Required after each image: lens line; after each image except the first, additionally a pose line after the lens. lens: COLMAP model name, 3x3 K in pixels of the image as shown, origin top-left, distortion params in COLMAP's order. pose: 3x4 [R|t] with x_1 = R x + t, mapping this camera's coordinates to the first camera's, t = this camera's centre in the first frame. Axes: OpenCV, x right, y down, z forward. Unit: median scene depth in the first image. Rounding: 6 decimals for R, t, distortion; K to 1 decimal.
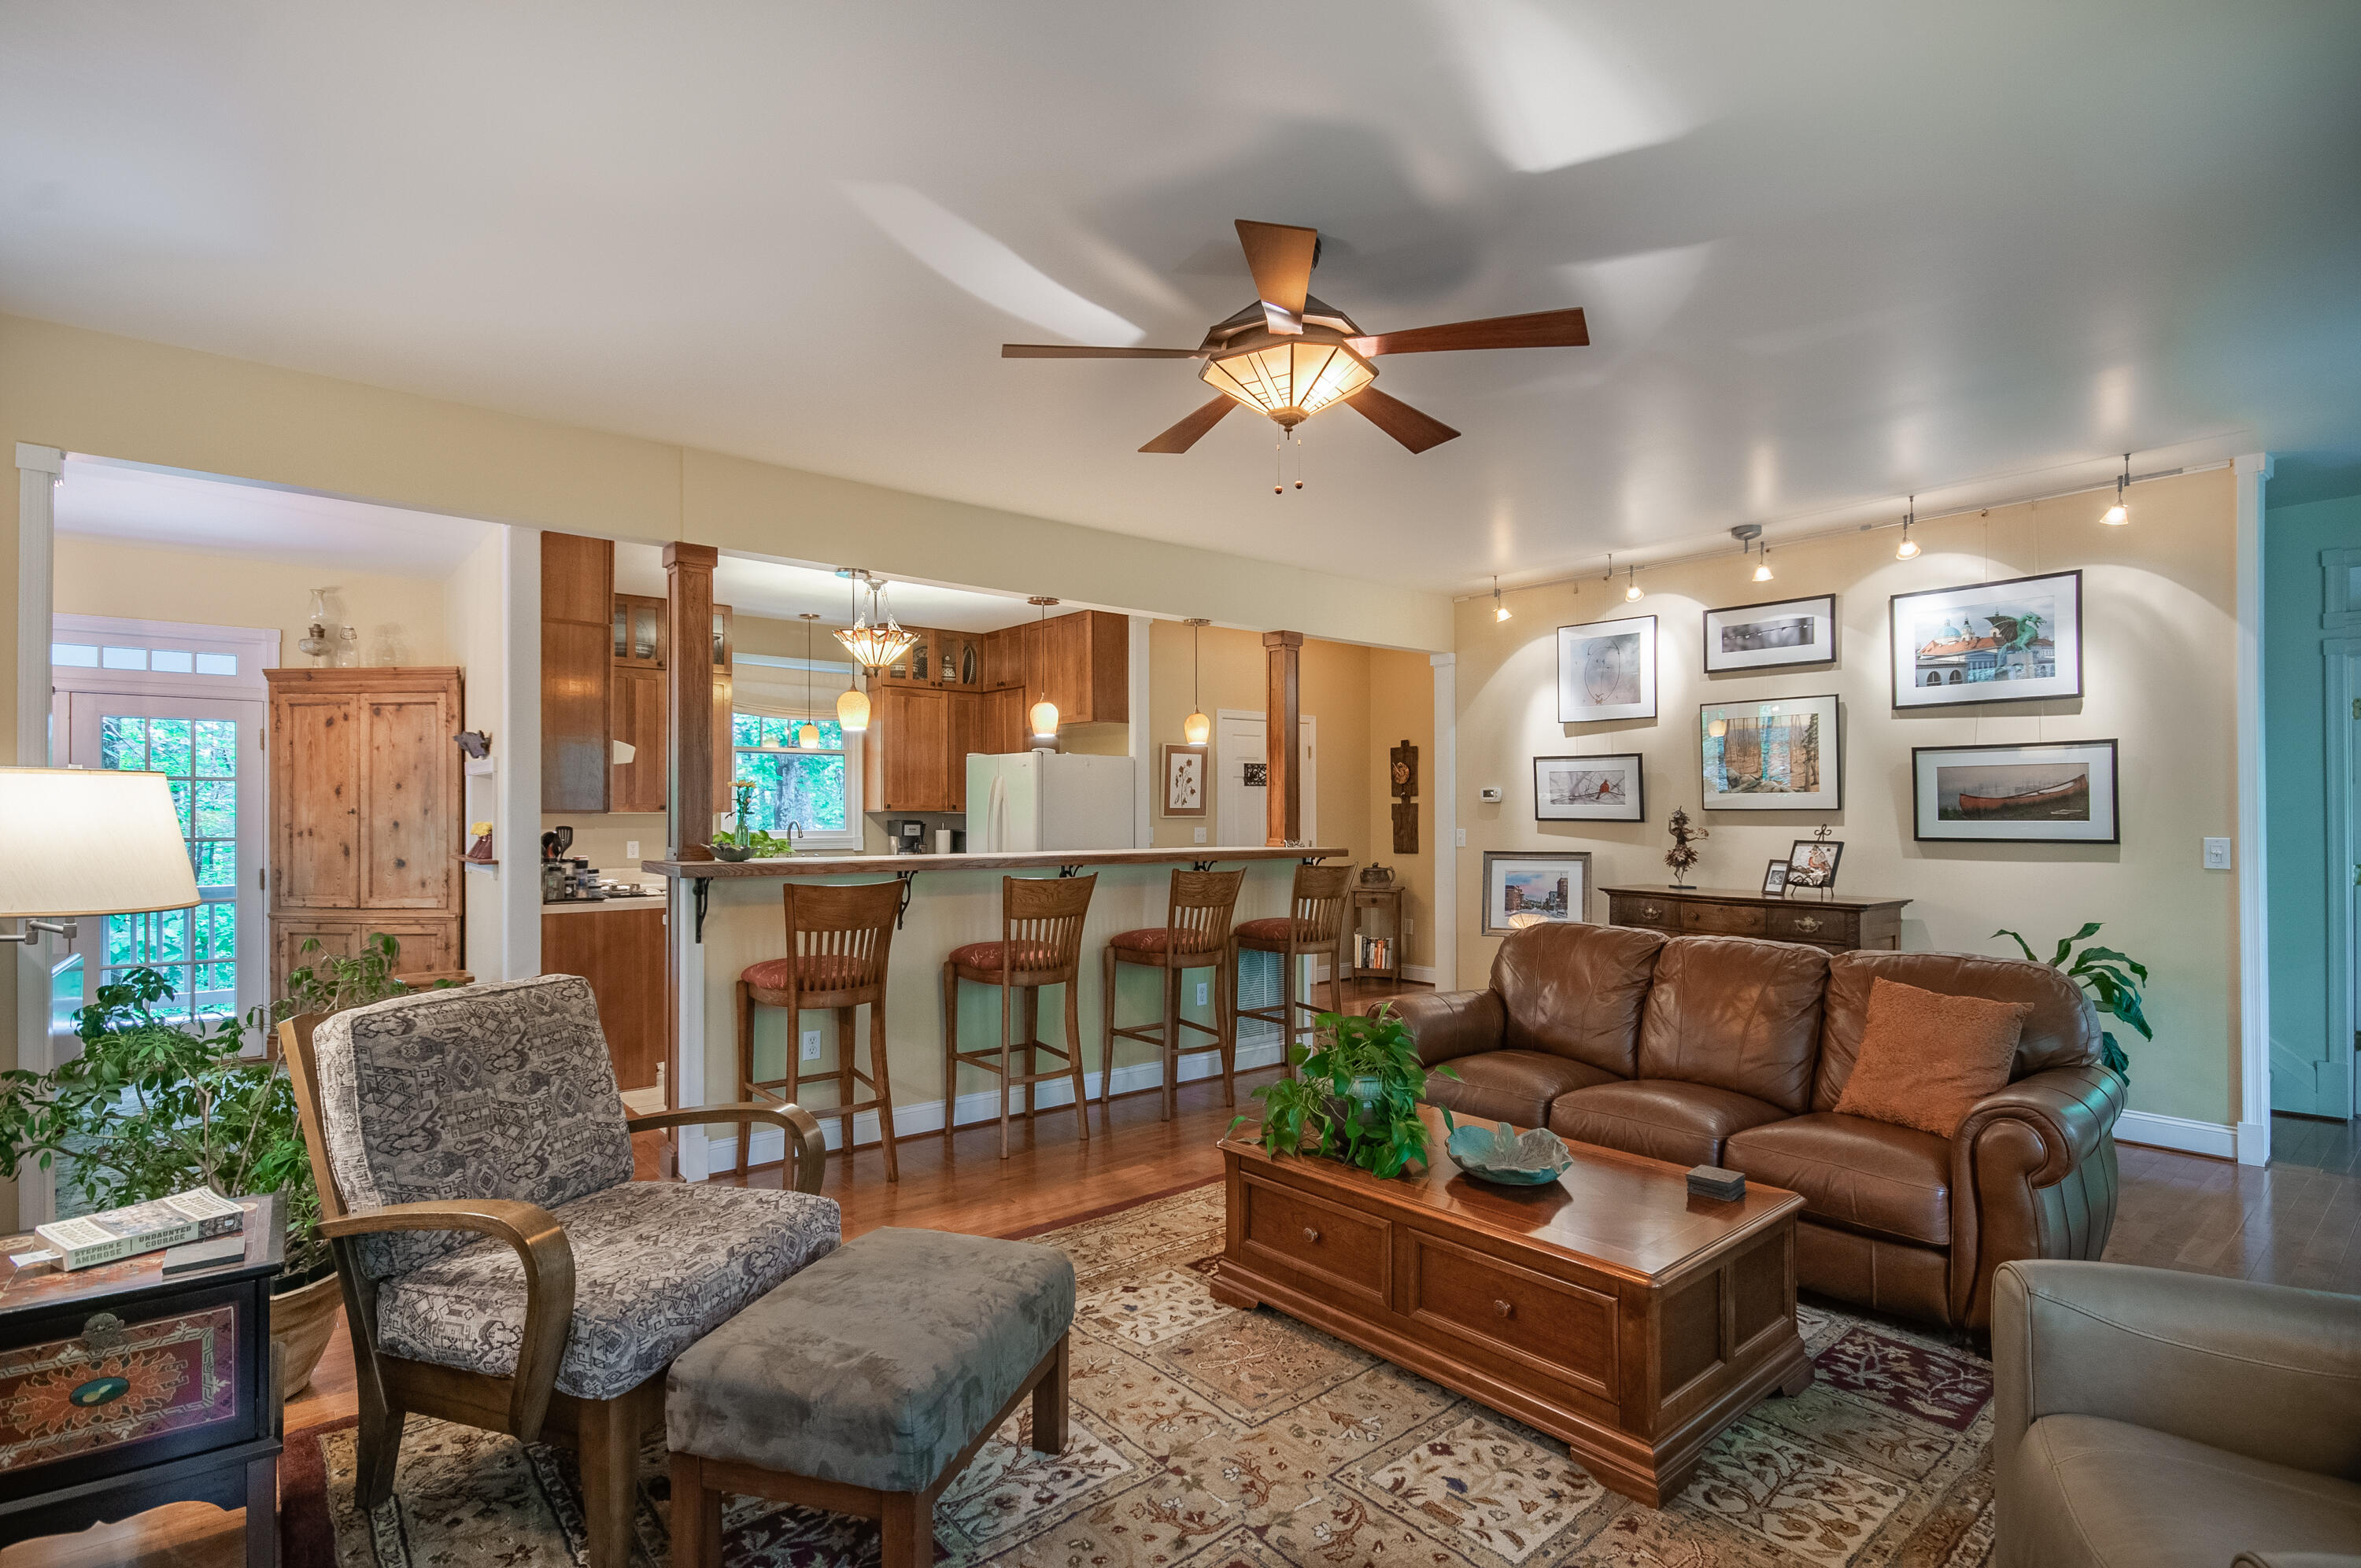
lens RADIAL K [[1129.2, 0, 1174.5], [0, 1129.2, 795.2], [0, 0, 1]] dist [-0.006239, 0.000644]
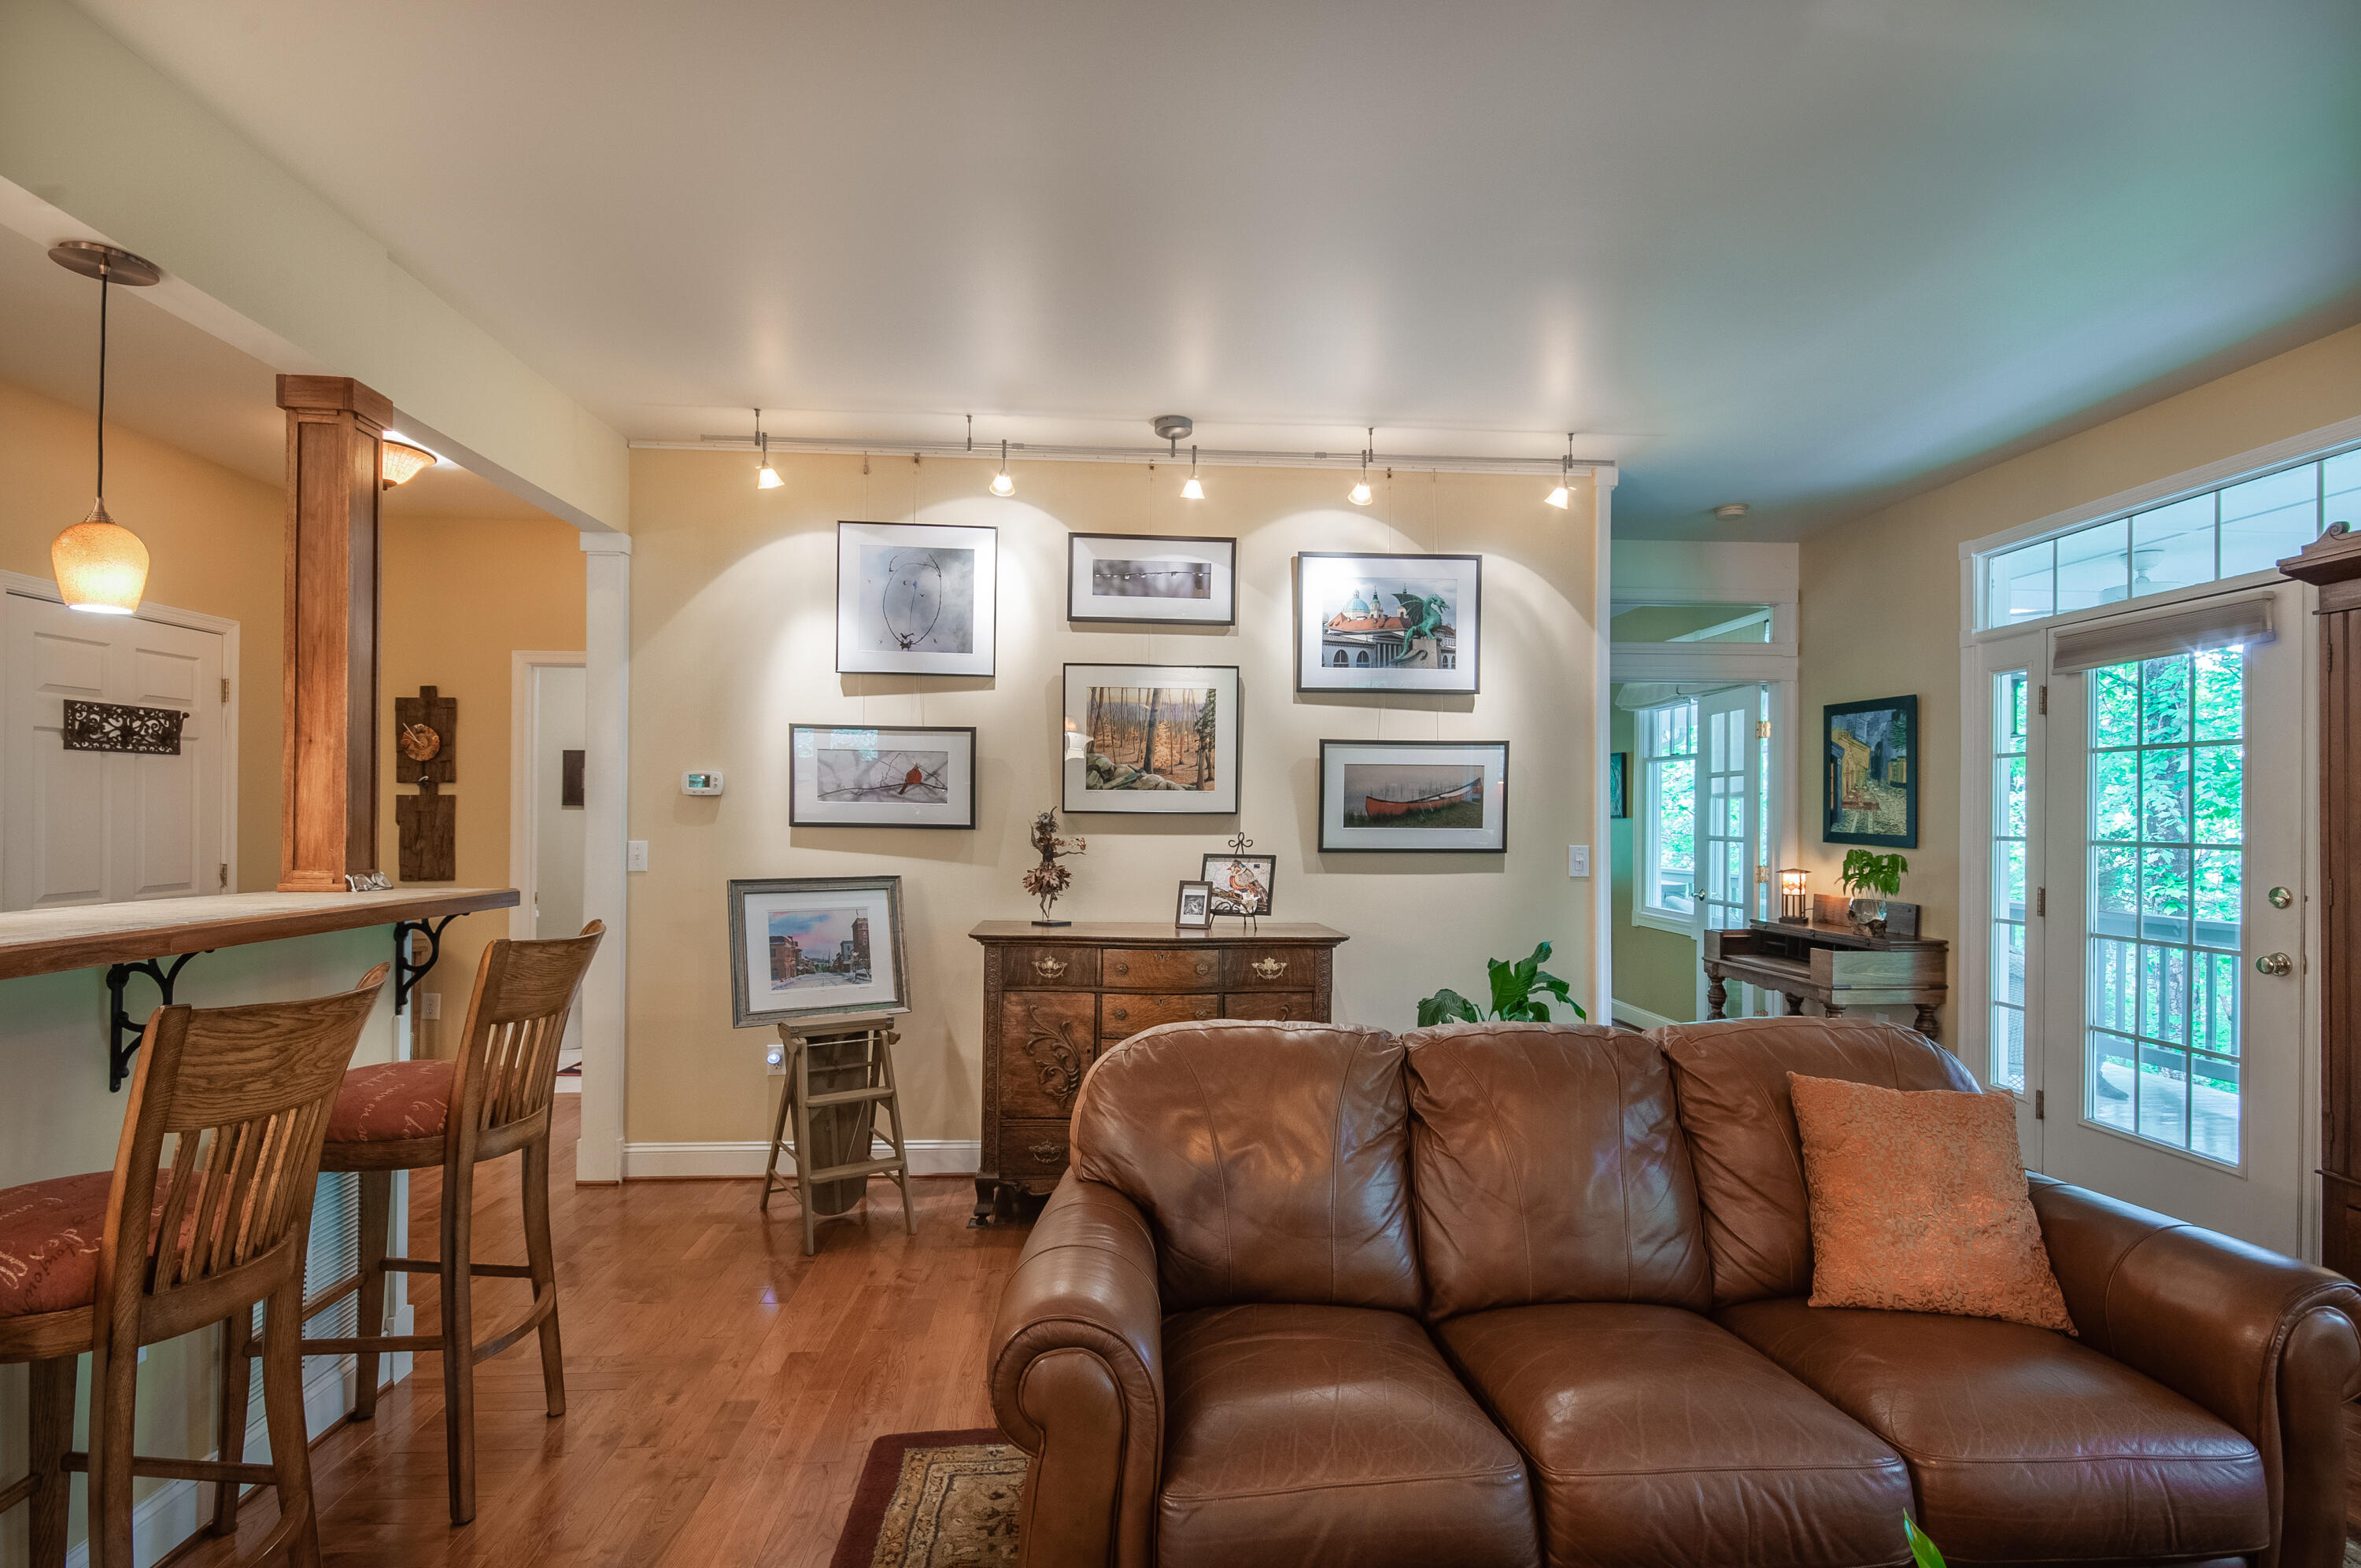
lens RADIAL K [[1129.2, 0, 1178.7], [0, 1129.2, 801.9], [0, 0, 1]] dist [-0.006239, 0.000644]
pose [[0.581033, 0.016474, 0.813713, -0.072951], [-0.021348, 0.999760, -0.004997, 0.009253], [-0.813600, -0.014468, 0.581245, 0.568230]]
